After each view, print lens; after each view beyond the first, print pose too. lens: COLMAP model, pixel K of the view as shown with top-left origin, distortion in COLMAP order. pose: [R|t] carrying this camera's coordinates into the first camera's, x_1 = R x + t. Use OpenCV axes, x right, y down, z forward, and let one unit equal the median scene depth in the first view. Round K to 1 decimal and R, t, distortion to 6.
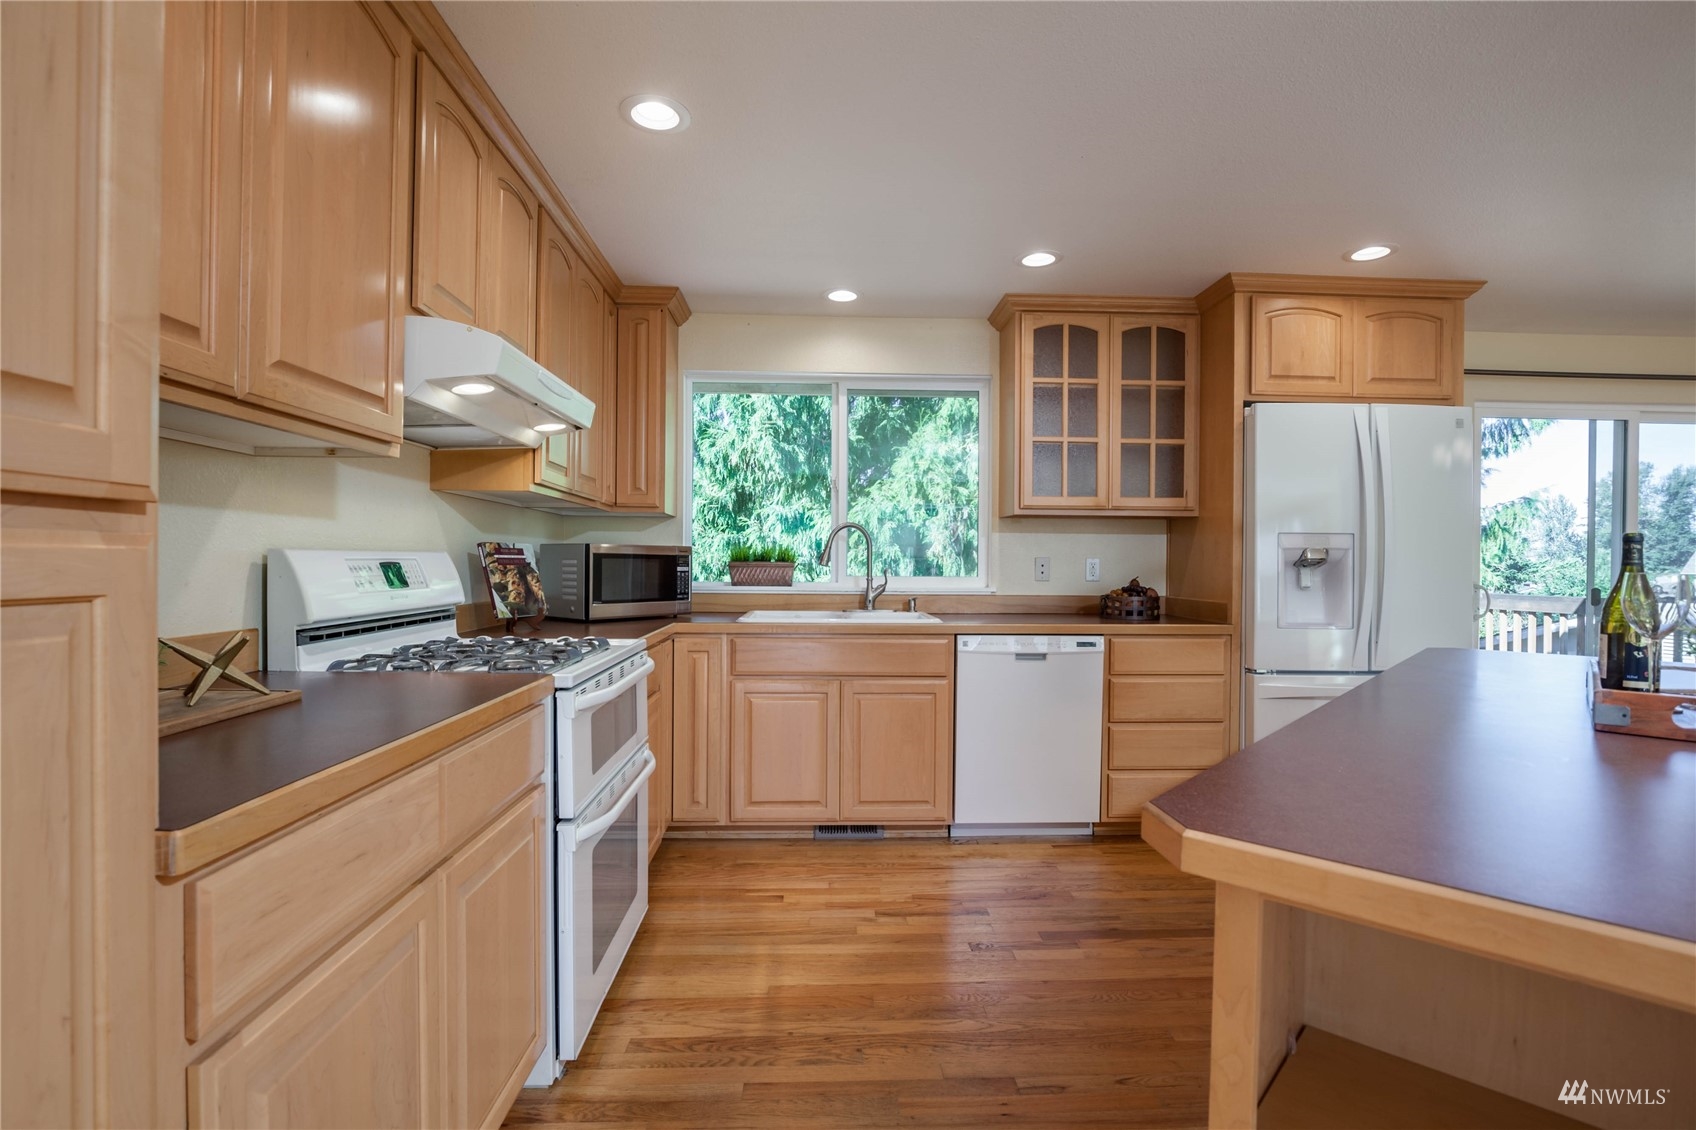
lens RADIAL K [[791.6, 0, 838.0], [0, 791.6, 565.5], [0, 0, 1]] dist [-0.026443, 0.003177]
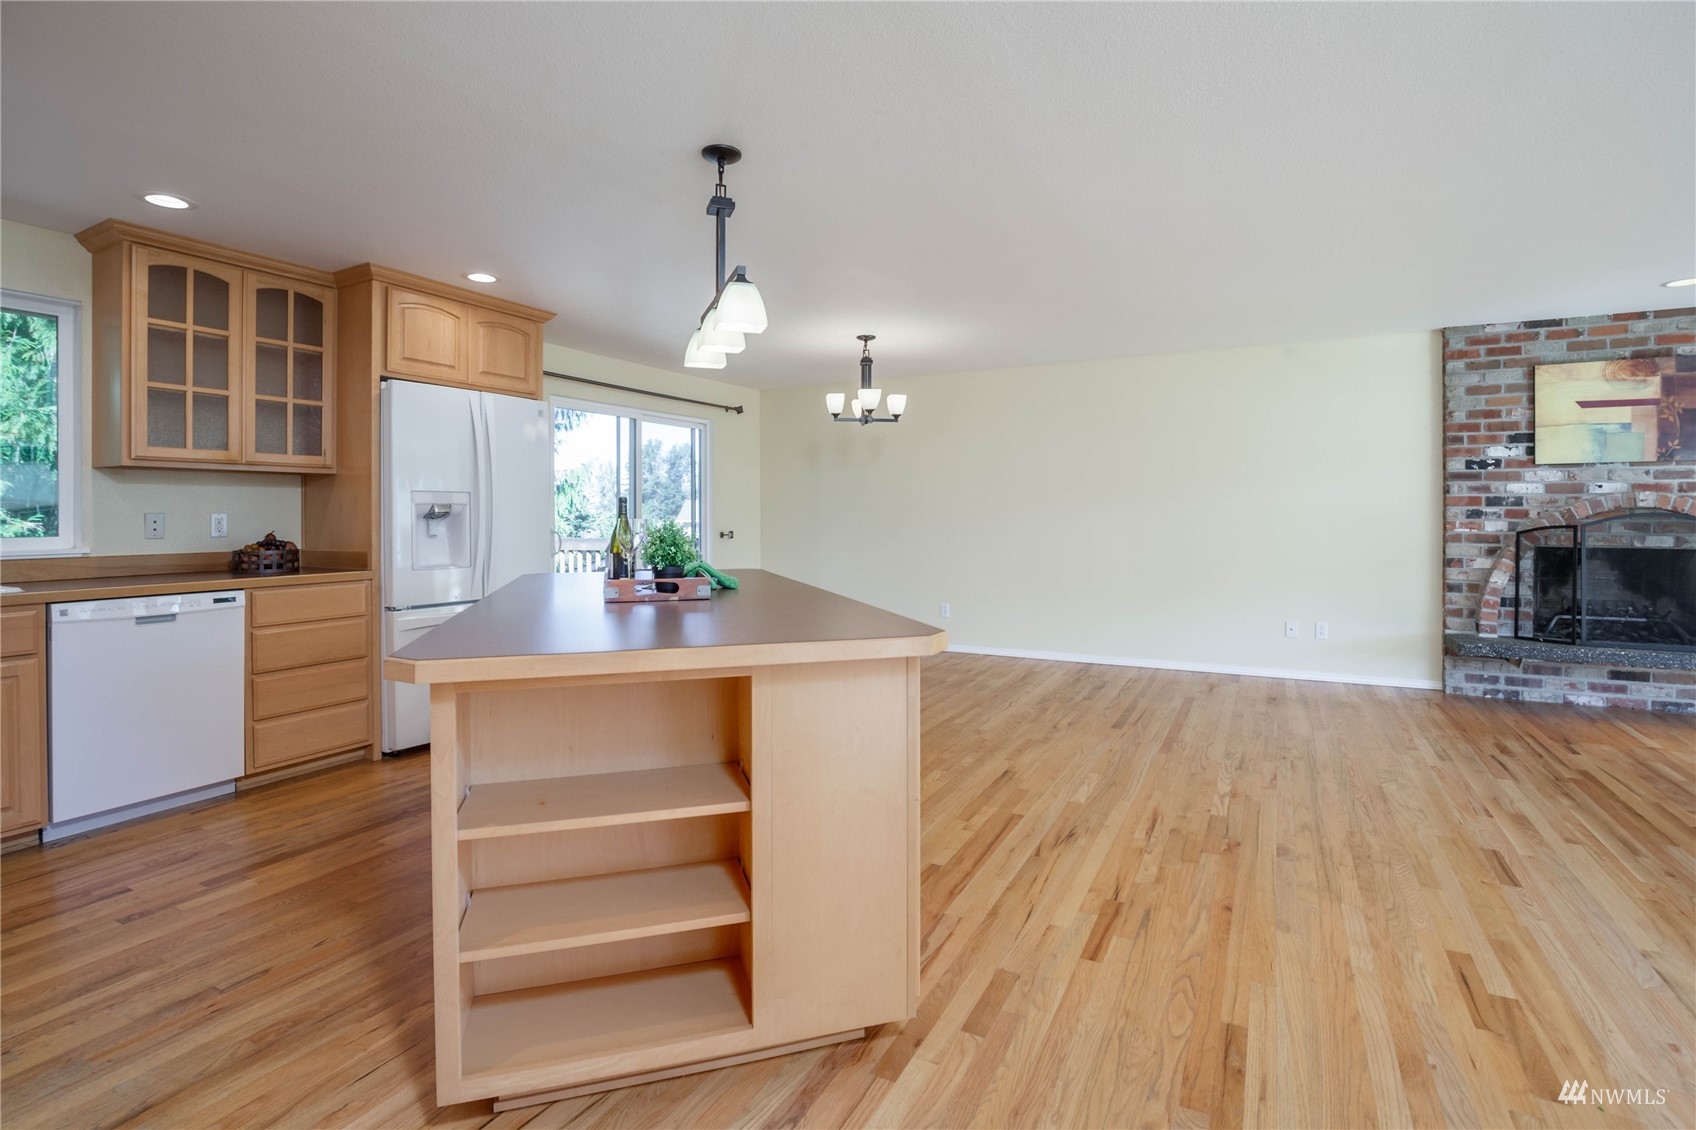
lens RADIAL K [[791.6, 0, 850.2], [0, 791.6, 516.8], [0, 0, 1]] dist [-0.026443, 0.003177]
pose [[0.500673, -0.011716, 0.865557, -0.136518], [0.013697, 0.999890, 0.005612, 0.000498], [-0.865528, 0.009045, 0.500779, -0.171105]]
